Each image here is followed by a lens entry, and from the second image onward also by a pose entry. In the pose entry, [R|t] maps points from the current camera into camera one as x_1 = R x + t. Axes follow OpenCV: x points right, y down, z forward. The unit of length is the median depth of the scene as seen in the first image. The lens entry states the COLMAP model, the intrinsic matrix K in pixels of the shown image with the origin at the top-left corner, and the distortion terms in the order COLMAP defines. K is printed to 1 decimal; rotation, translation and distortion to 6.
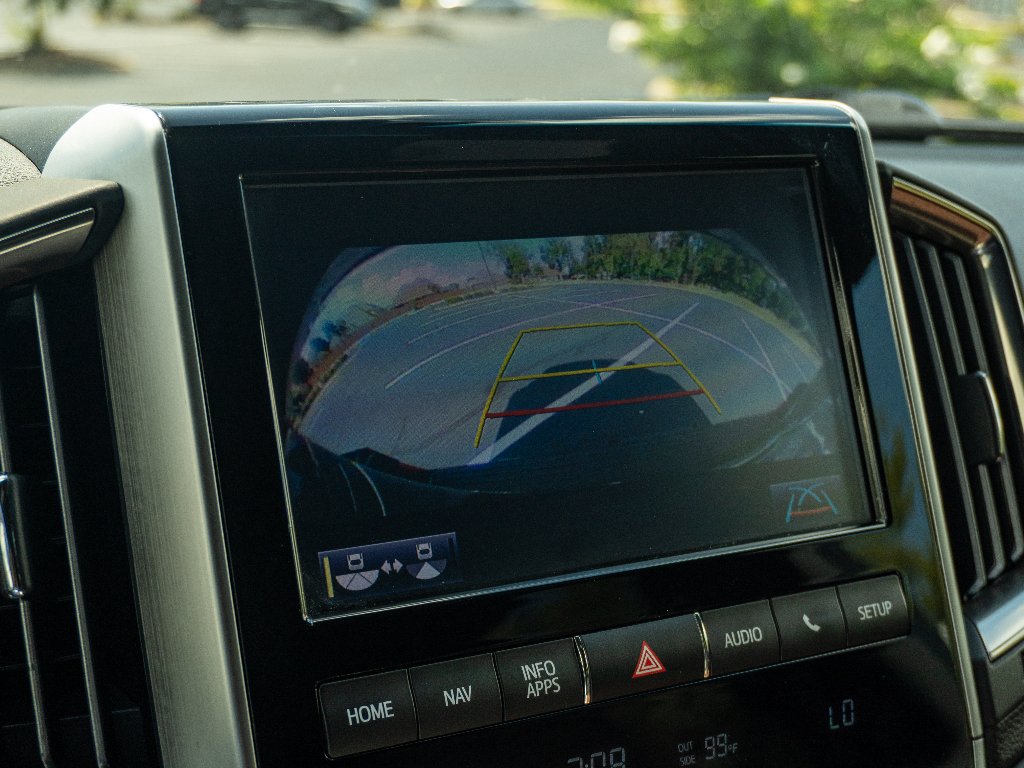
lens RADIAL K [[1558.3, 0, 512.0], [0, 1558.3, 384.0], [0, 0, 1]] dist [0.003511, -0.050816]
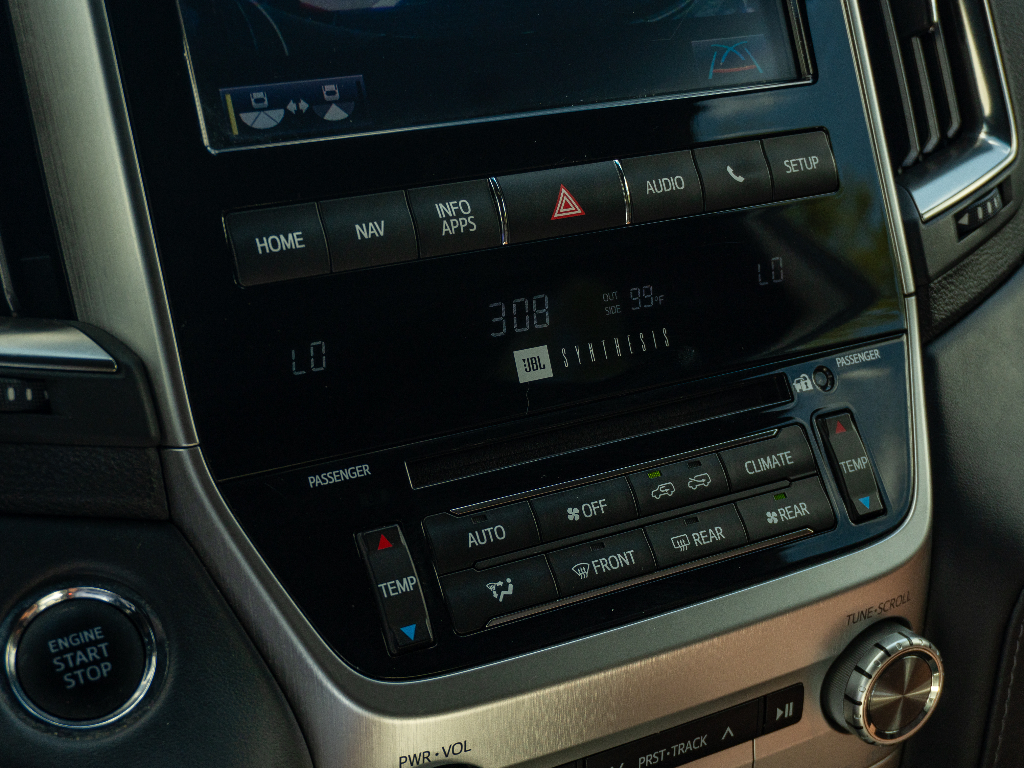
lens RADIAL K [[1558.3, 0, 512.0], [0, 1558.3, 384.0], [0, 0, 1]] dist [0.003511, -0.050816]
pose [[0.998929, -0.046219, -0.002215, 0.047770], [0.046179, 0.992748, 0.110990, 0.173099], [-0.002931, -0.110973, 0.993819, 0.004502]]
